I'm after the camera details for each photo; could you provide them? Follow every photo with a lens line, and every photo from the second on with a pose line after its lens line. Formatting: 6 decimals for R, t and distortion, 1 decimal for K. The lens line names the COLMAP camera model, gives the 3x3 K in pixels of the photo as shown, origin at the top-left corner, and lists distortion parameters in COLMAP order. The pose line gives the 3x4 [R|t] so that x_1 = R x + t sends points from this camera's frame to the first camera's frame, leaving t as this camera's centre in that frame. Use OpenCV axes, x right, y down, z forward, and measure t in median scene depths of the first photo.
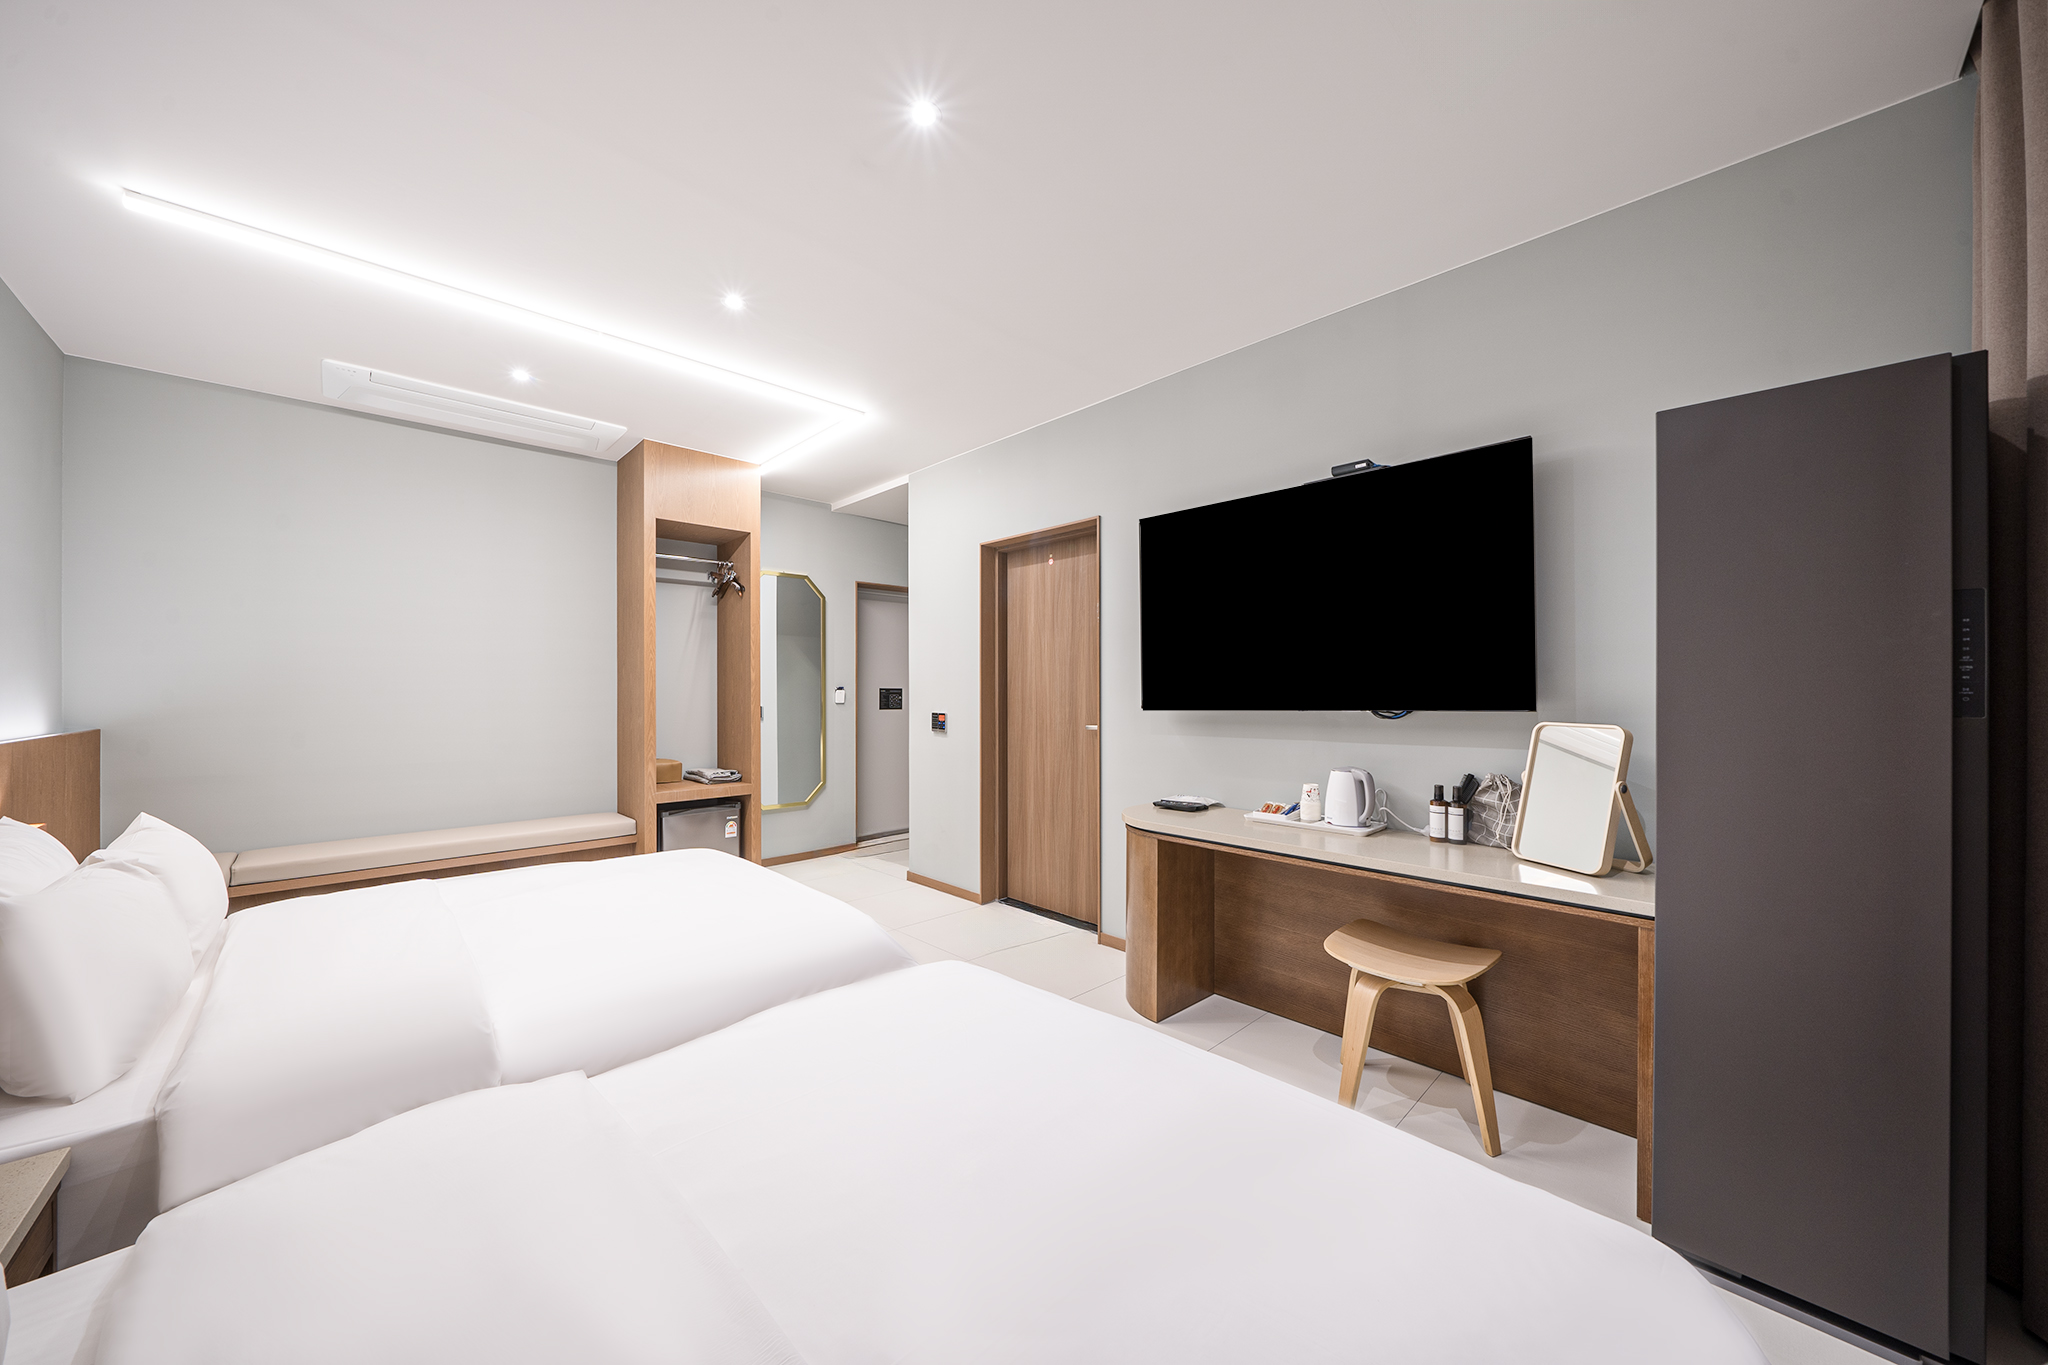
lens RADIAL K [[702.5, 0, 1037.2], [0, 702.5, 691.2], [0, 0, 1]] dist [-0.000889, 0.000002]
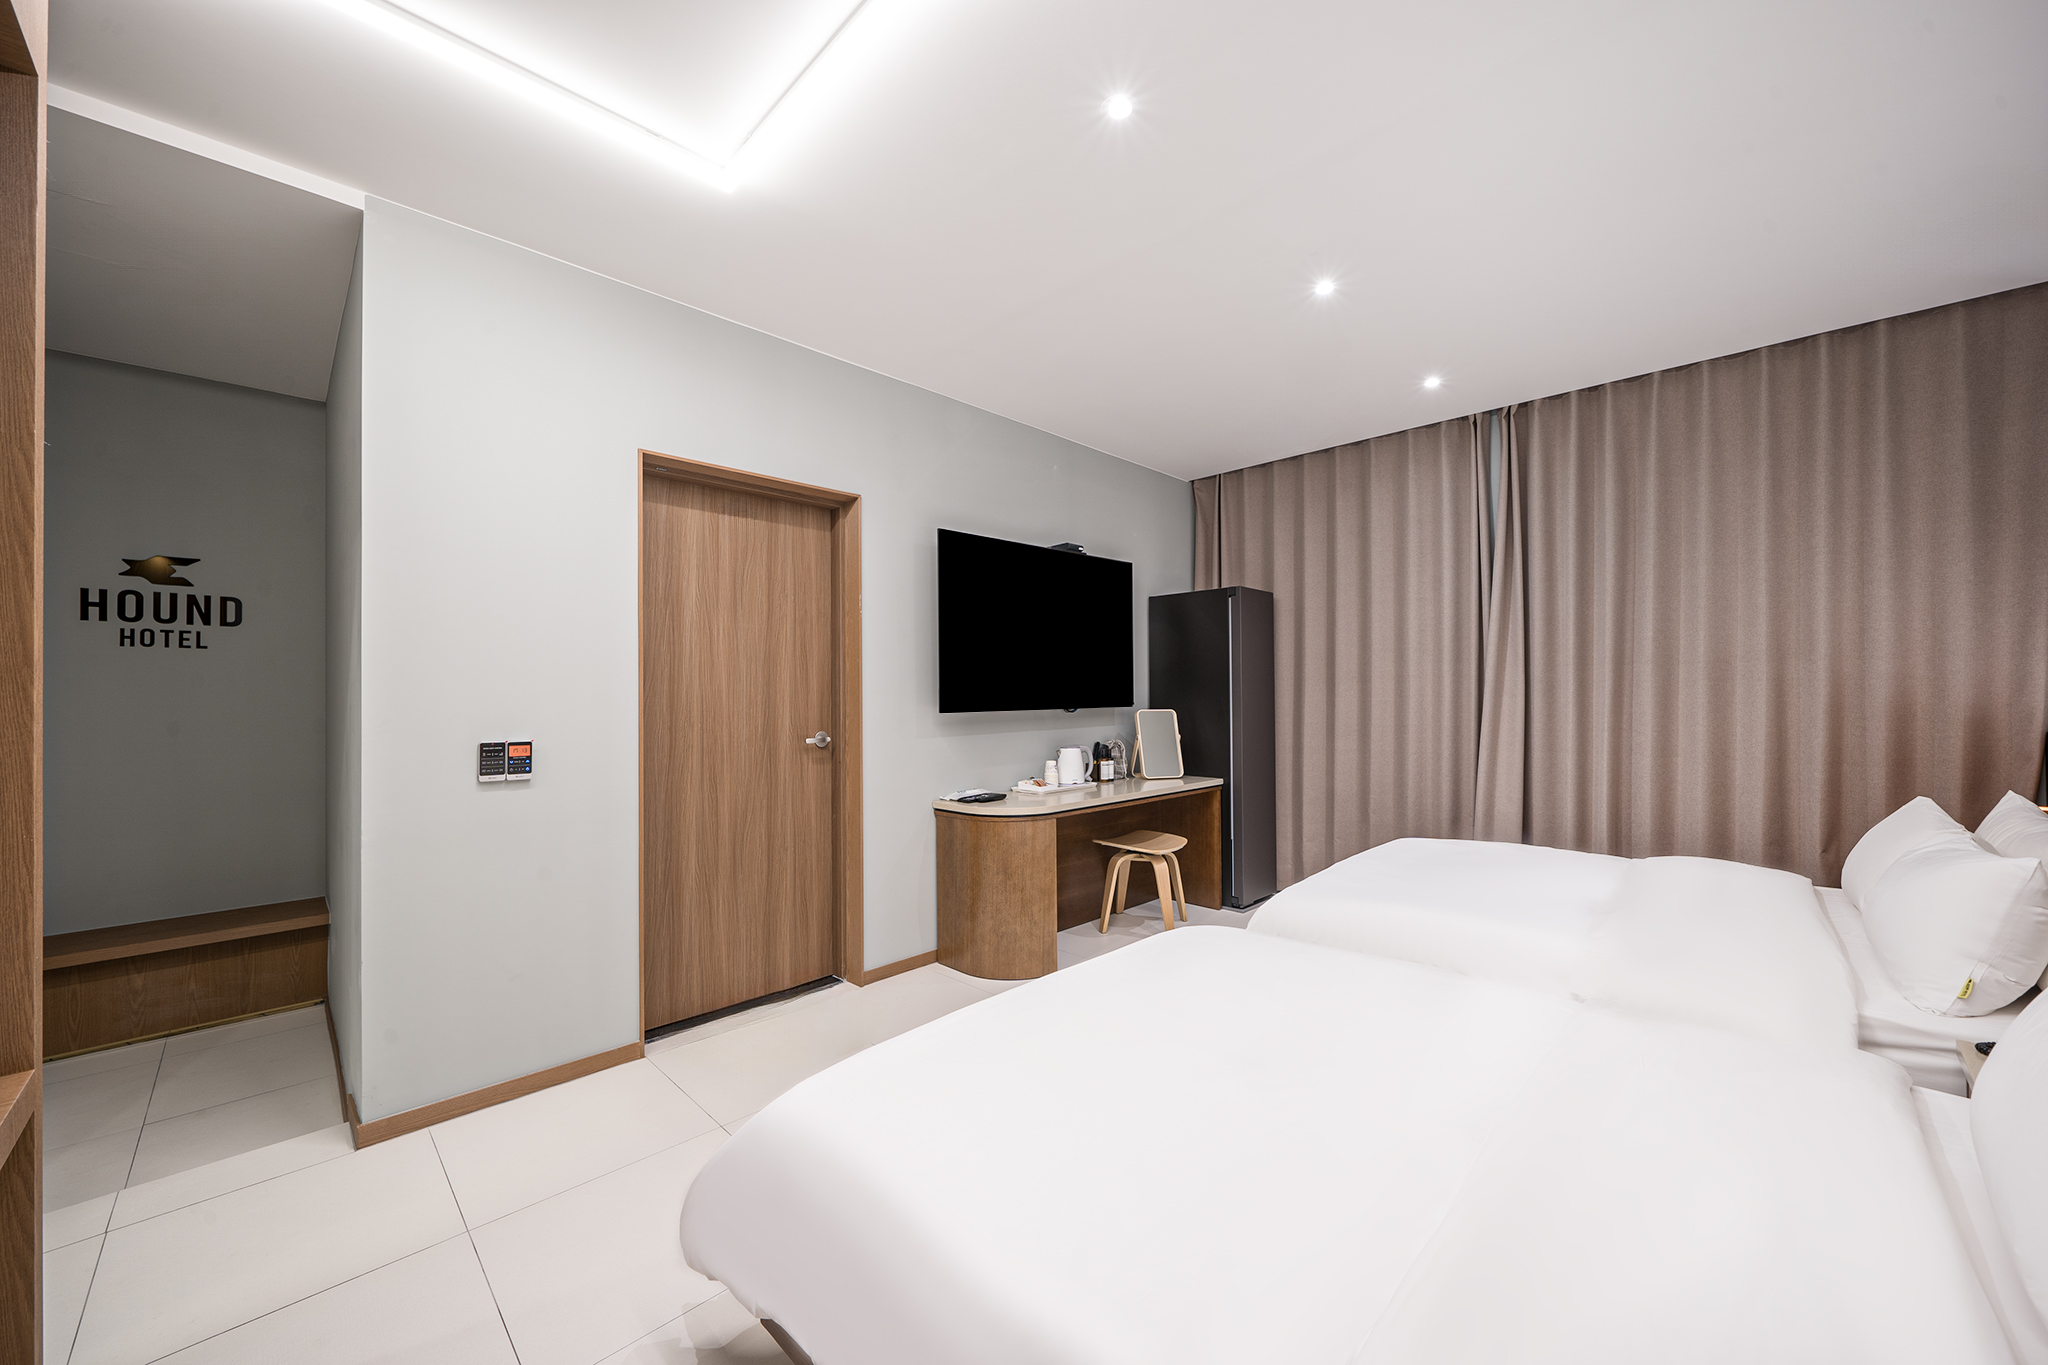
lens RADIAL K [[766.8, 0, 1018.2], [0, 766.8, 686.8], [0, 0, 1]] dist [0.001235, 0.000010]
pose [[-0.005991, 0.012205, 0.999908, -1.168073], [0.007308, 0.999899, -0.012161, 0.002008], [-0.999955, 0.007235, -0.006080, 1.092996]]
